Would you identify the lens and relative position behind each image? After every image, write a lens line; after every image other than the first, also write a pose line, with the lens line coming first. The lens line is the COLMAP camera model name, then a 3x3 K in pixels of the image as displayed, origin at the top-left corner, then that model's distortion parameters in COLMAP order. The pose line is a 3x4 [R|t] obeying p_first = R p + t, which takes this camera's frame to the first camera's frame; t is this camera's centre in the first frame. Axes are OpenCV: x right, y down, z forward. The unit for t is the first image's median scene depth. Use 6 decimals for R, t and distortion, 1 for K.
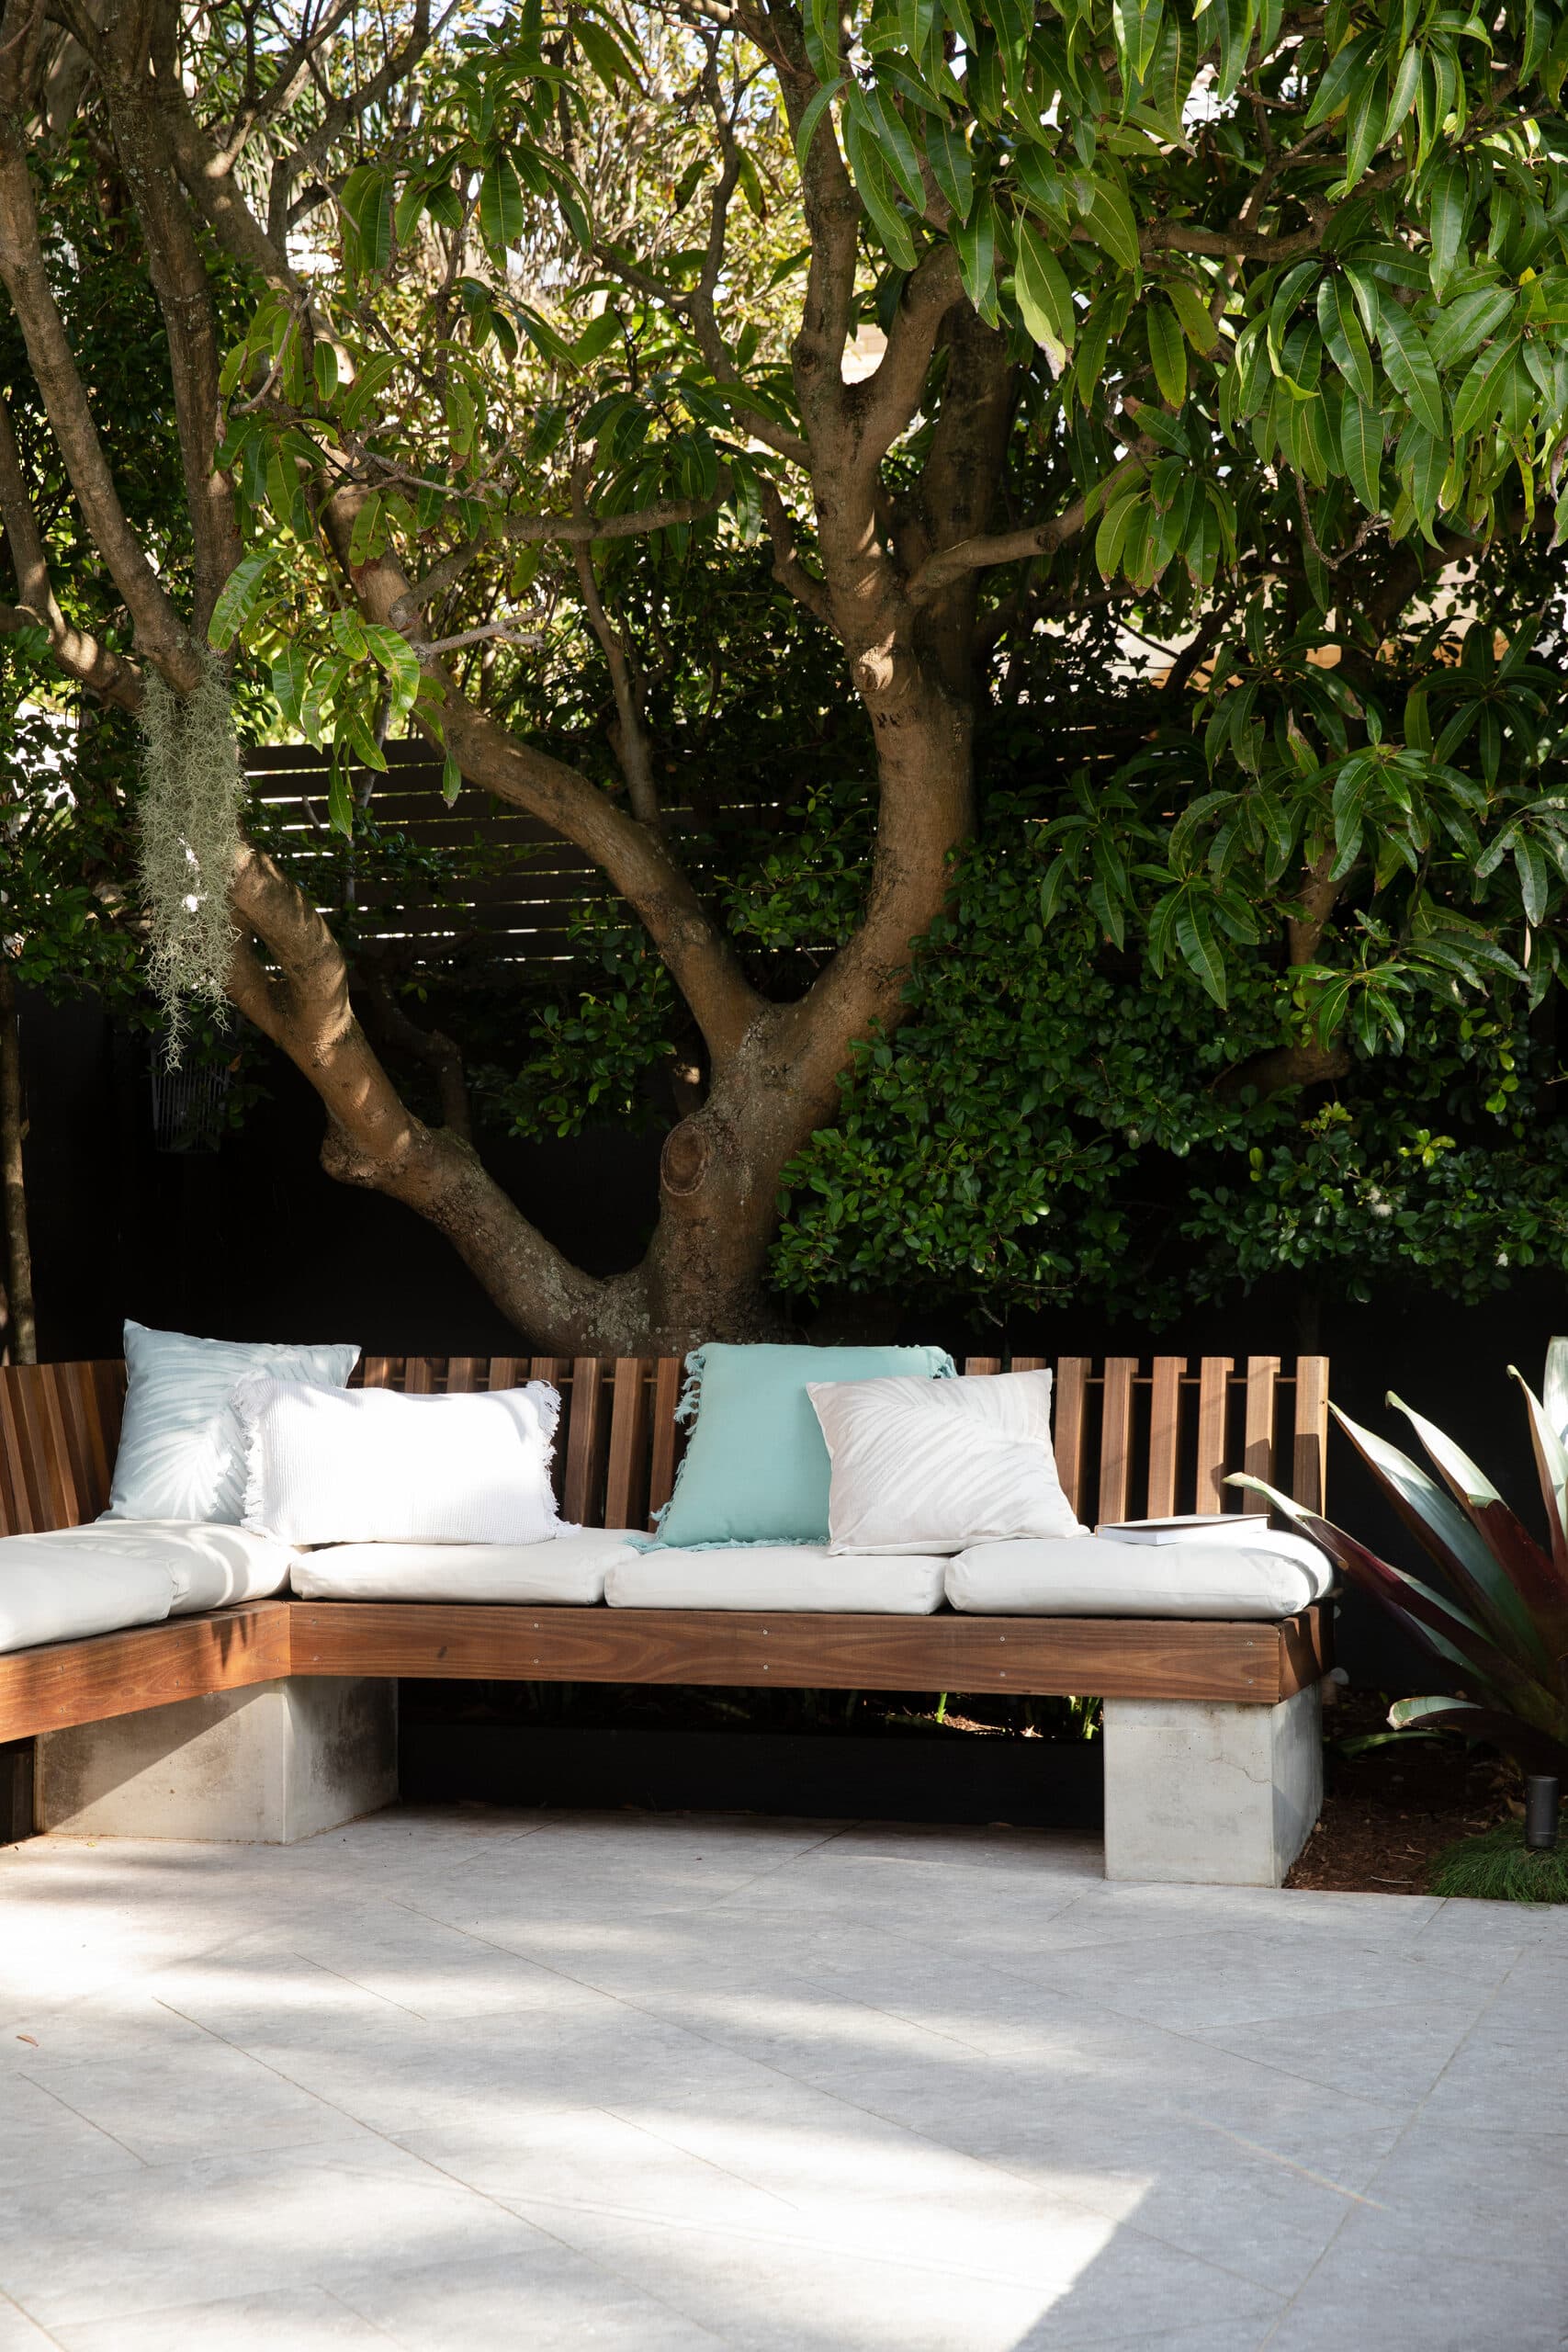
lens RADIAL K [[3202.1, 0, 784.0], [0, 3202.1, 1176.0], [0, 0, 1]] dist [0.186380, 0.003530]
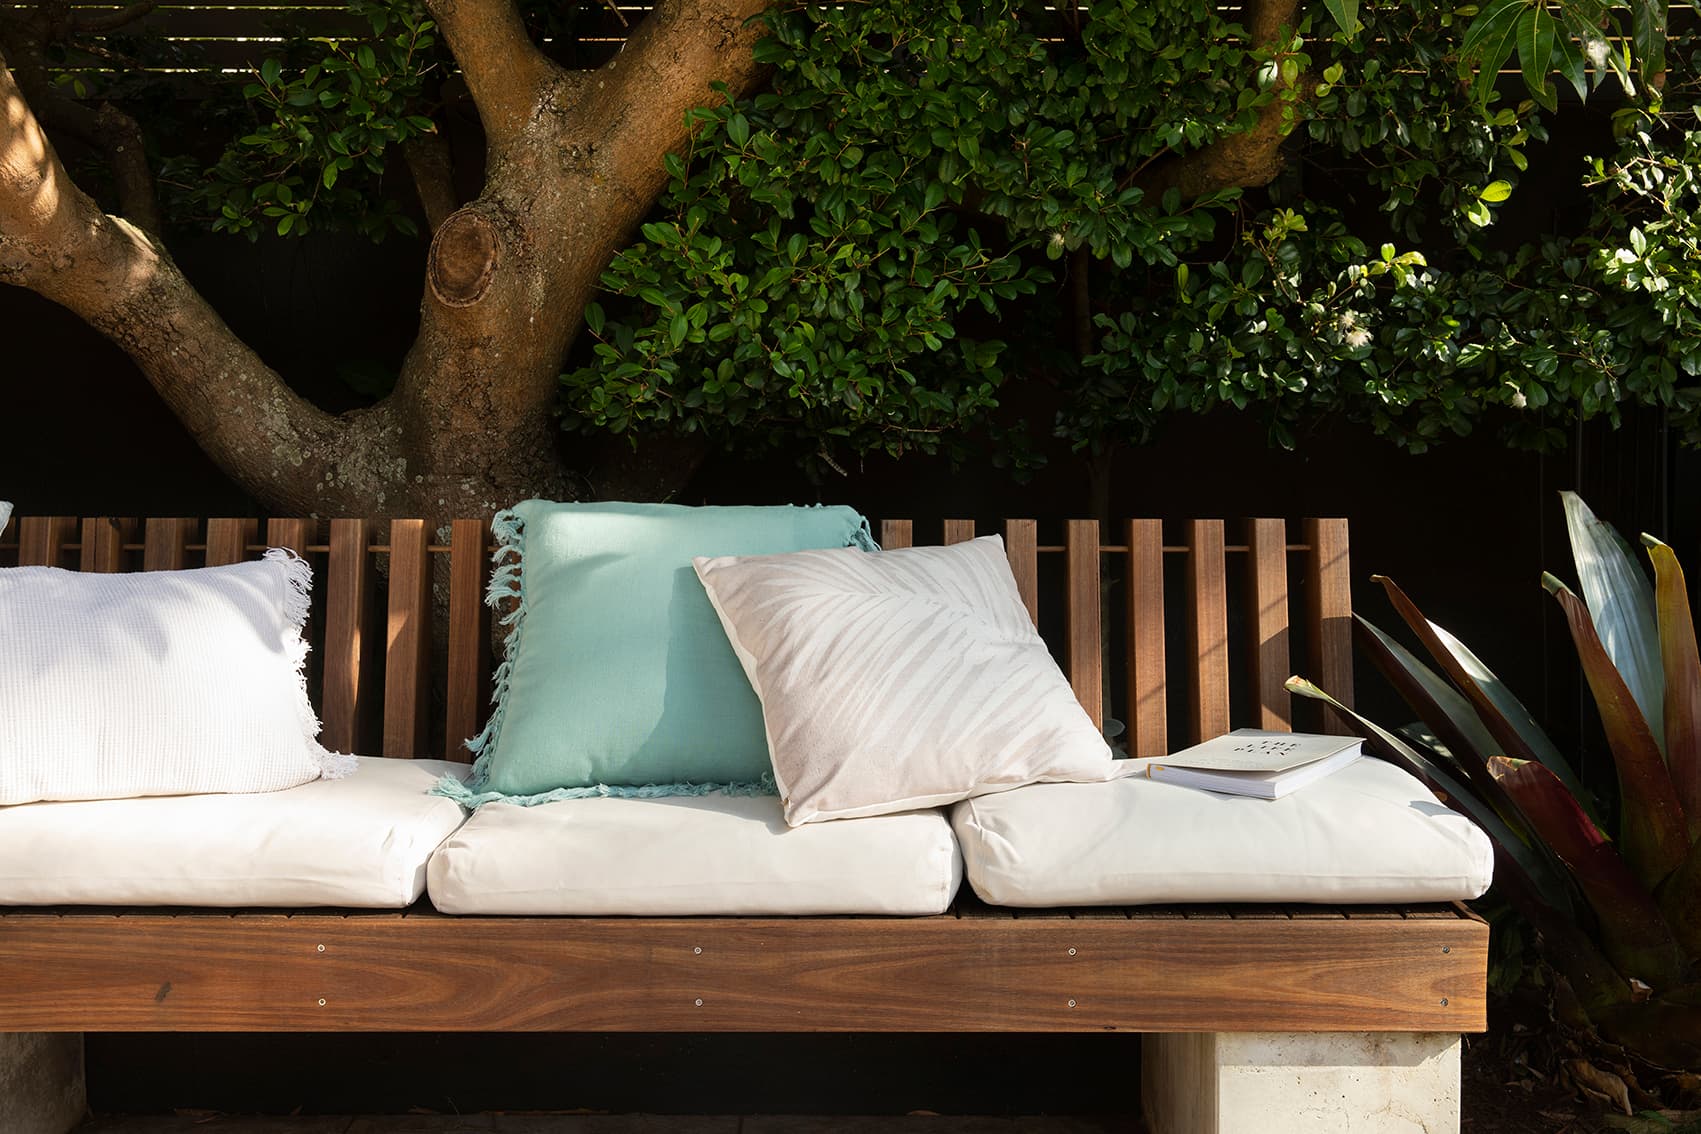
lens RADIAL K [[1725.7, 0, 850.5], [0, 1725.7, 567.0], [0, 0, 1]] dist [-0.000814, -0.013089]
pose [[0.952202, -0.013214, 0.305182, -0.073253], [-0.019901, 0.994258, 0.105144, 0.024020], [-0.304819, -0.106192, 0.946472, 0.593097]]
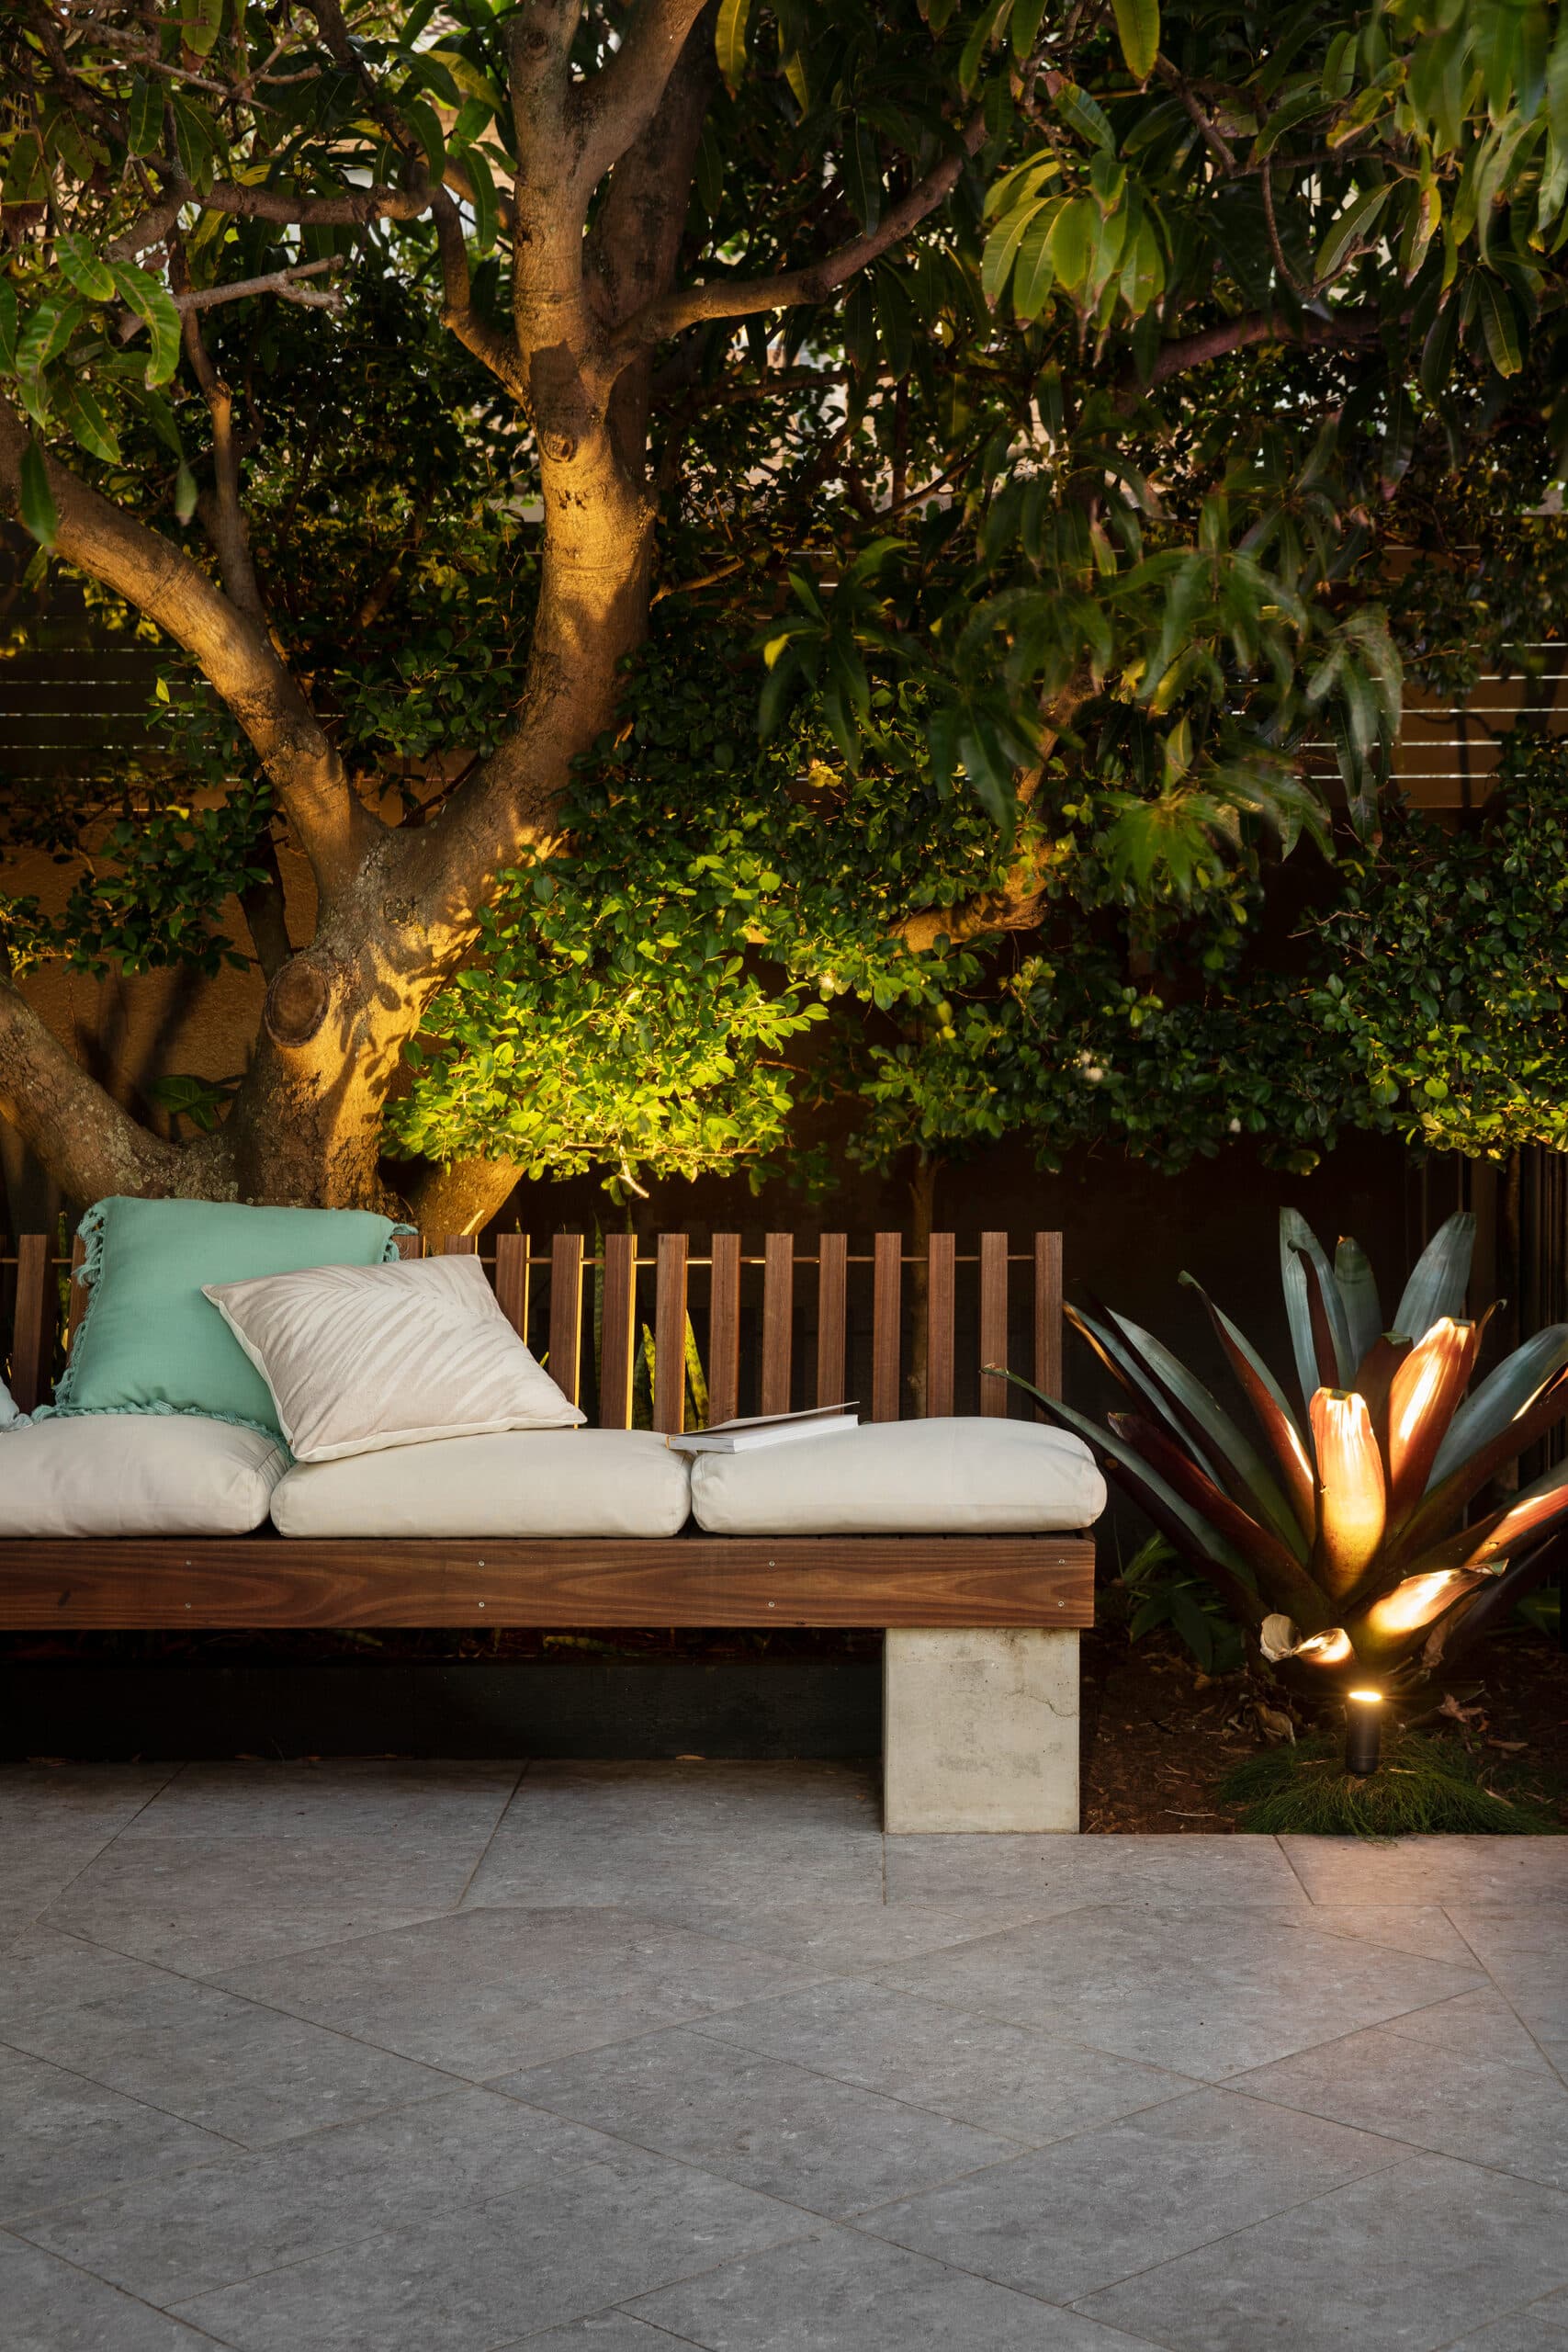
lens RADIAL K [[2833.9, 0, 788.2], [0, 2833.9, 1129.2], [0, 0, 1]] dist [0.118538, -0.003104]
pose [[0.960825, 0.007660, 0.277050, -0.121006], [-0.015453, 0.999544, 0.025955, 0.006938], [-0.276724, -0.029219, 0.960505, 0.236071]]
